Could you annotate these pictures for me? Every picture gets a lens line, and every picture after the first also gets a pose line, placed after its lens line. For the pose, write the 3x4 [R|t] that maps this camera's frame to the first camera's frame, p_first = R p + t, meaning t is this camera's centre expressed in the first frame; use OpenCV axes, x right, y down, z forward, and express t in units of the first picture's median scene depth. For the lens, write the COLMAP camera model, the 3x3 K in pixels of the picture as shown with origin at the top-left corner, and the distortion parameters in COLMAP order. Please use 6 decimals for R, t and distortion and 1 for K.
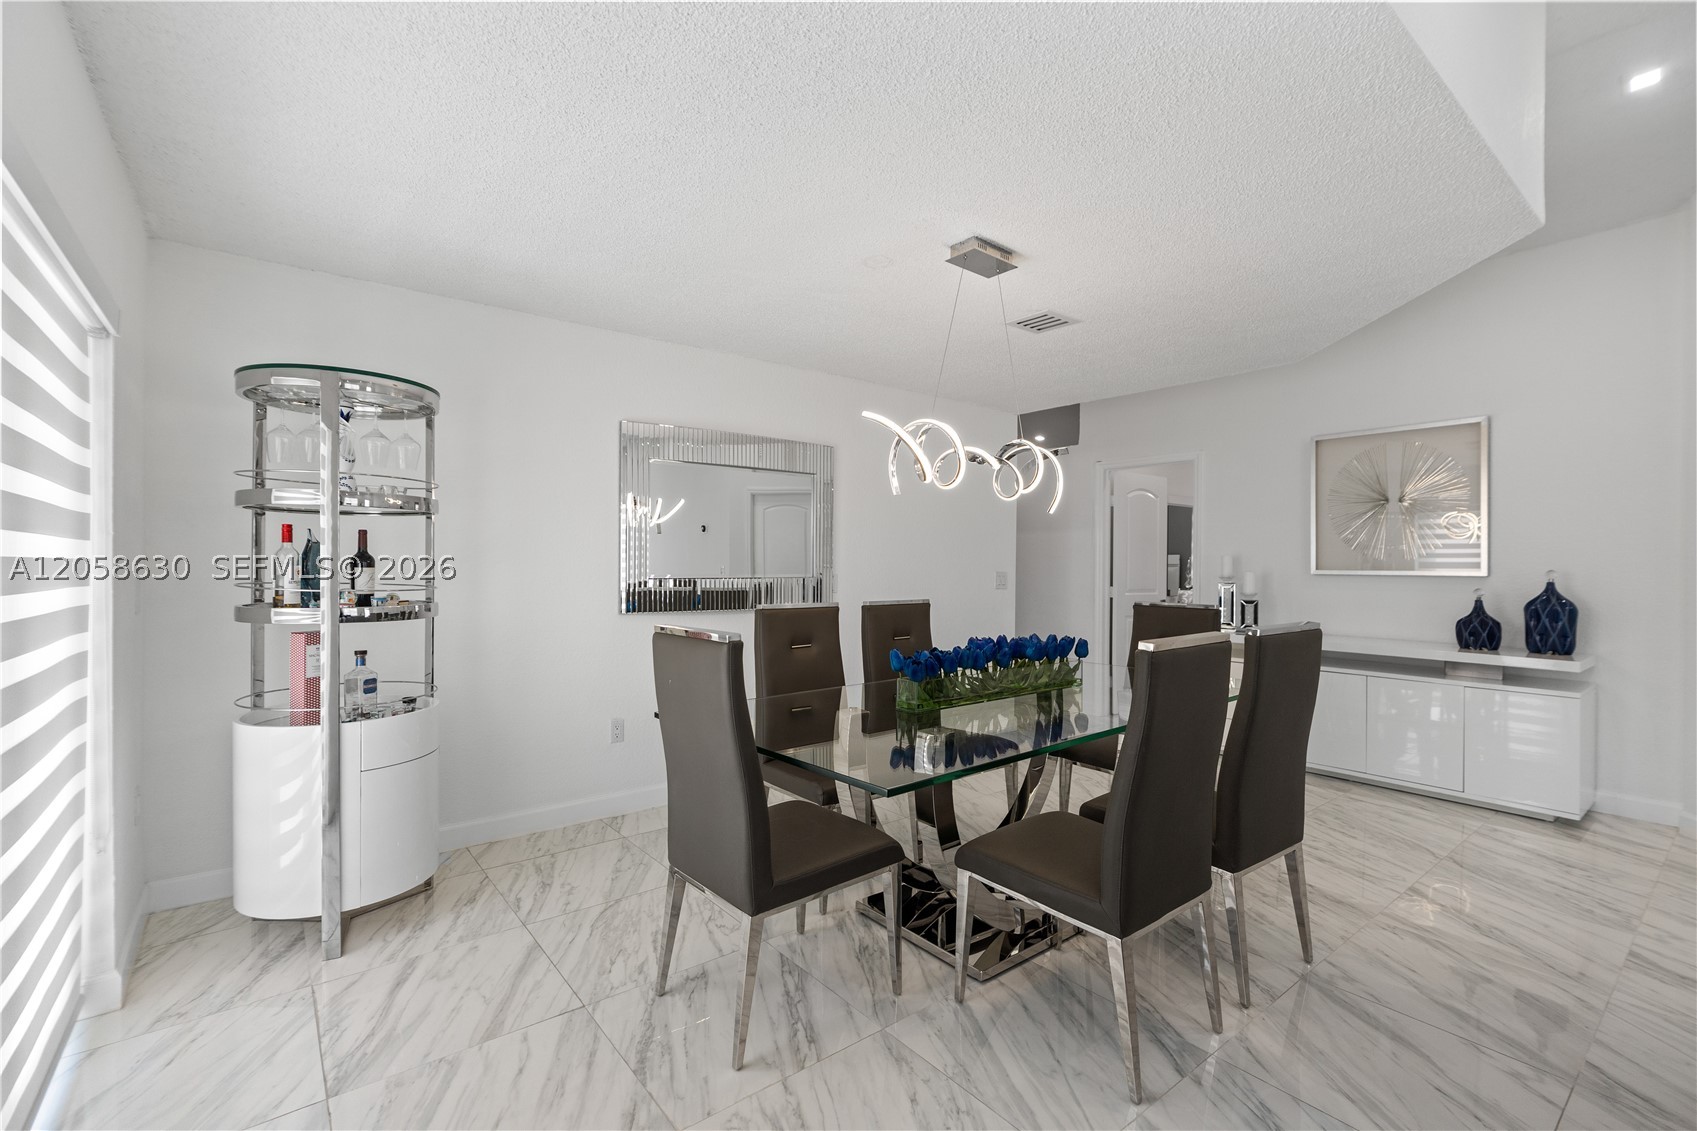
lens RADIAL K [[754.4, 0, 839.4], [0, 754.4, 564.2], [0, 0, 1]] dist [-0.008976, 0.004189]
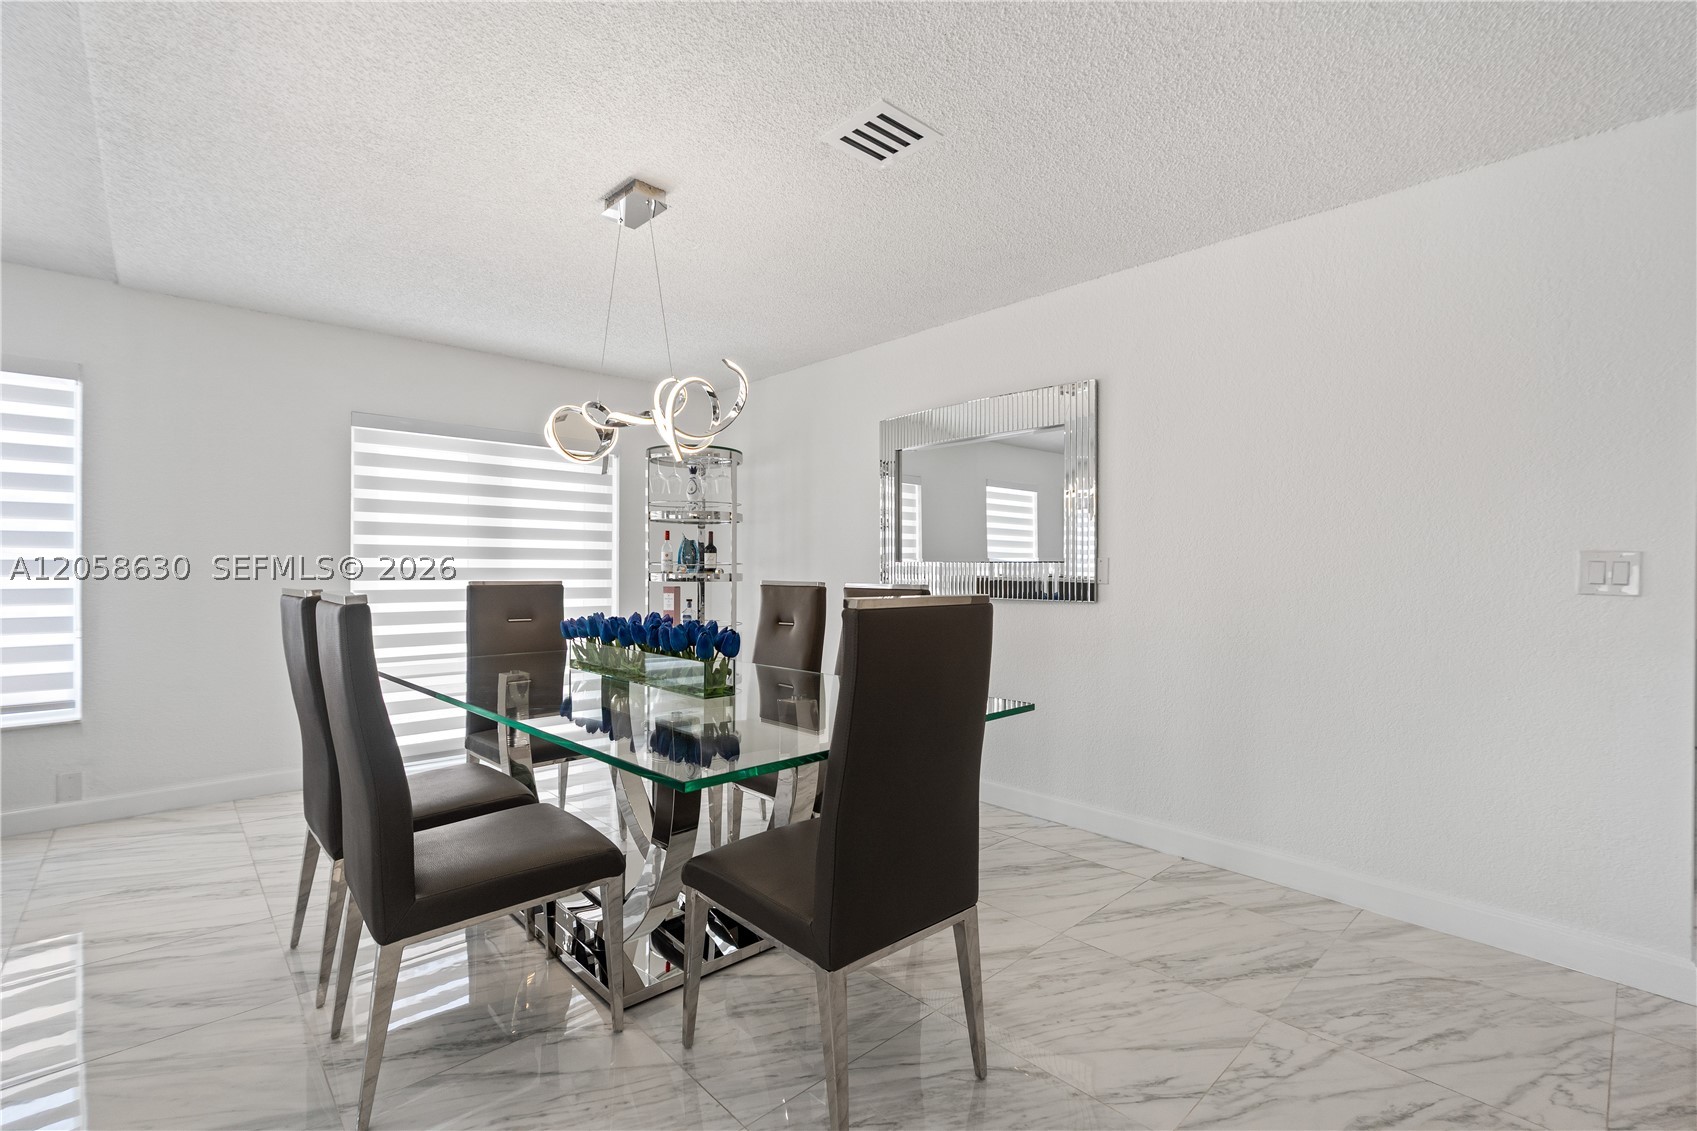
lens RADIAL K [[754.4, 0, 847.5], [0, 754.4, 572.5], [0, 0, 1]] dist [-0.008976, 0.004189]
pose [[0.089126, 0.005259, -0.996006, 1.092450], [-0.005928, 0.999971, 0.004750, 0.037731], [0.996003, 0.005481, 0.089155, 1.137059]]
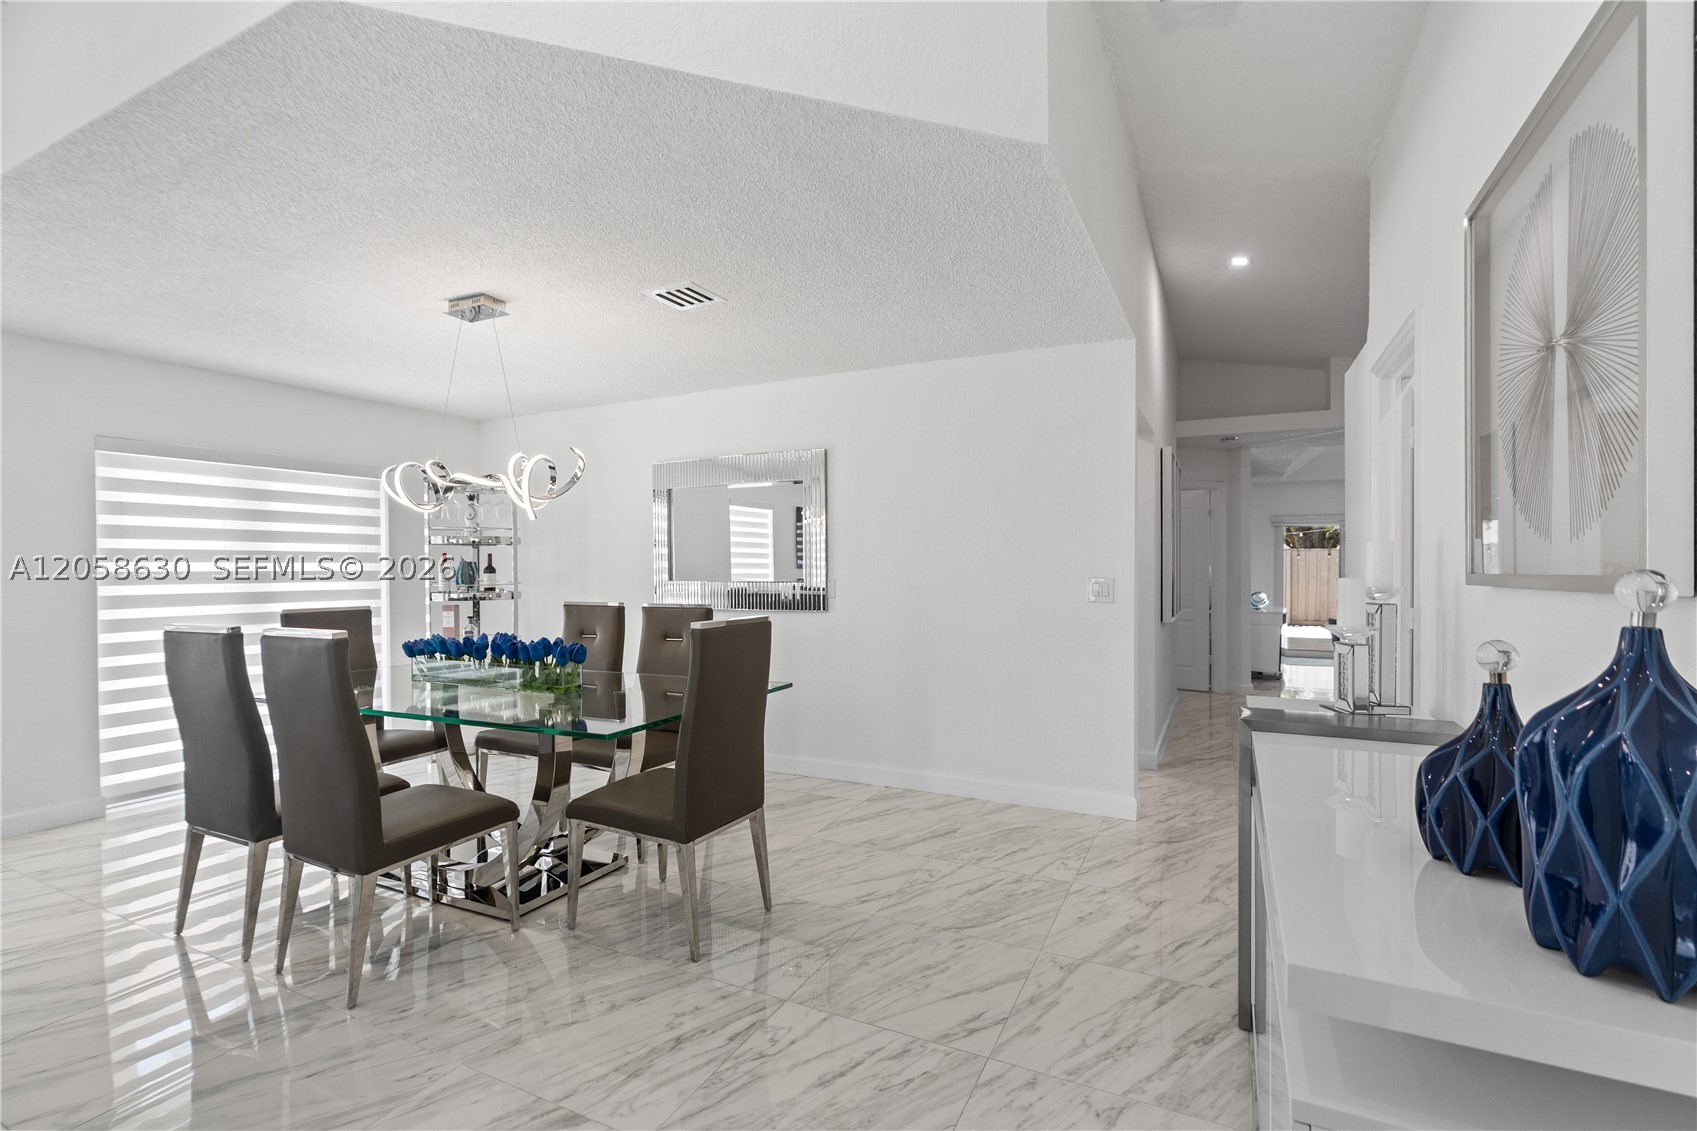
lens RADIAL K [[754.4, 0, 866.1], [0, 754.4, 573.7], [0, 0, 1]] dist [-0.008976, 0.004189]
pose [[0.452355, 0.002911, -0.891833, 1.443079], [0.003586, 0.999981, 0.005083, -0.001768], [0.891831, -0.005497, 0.452336, 0.969156]]
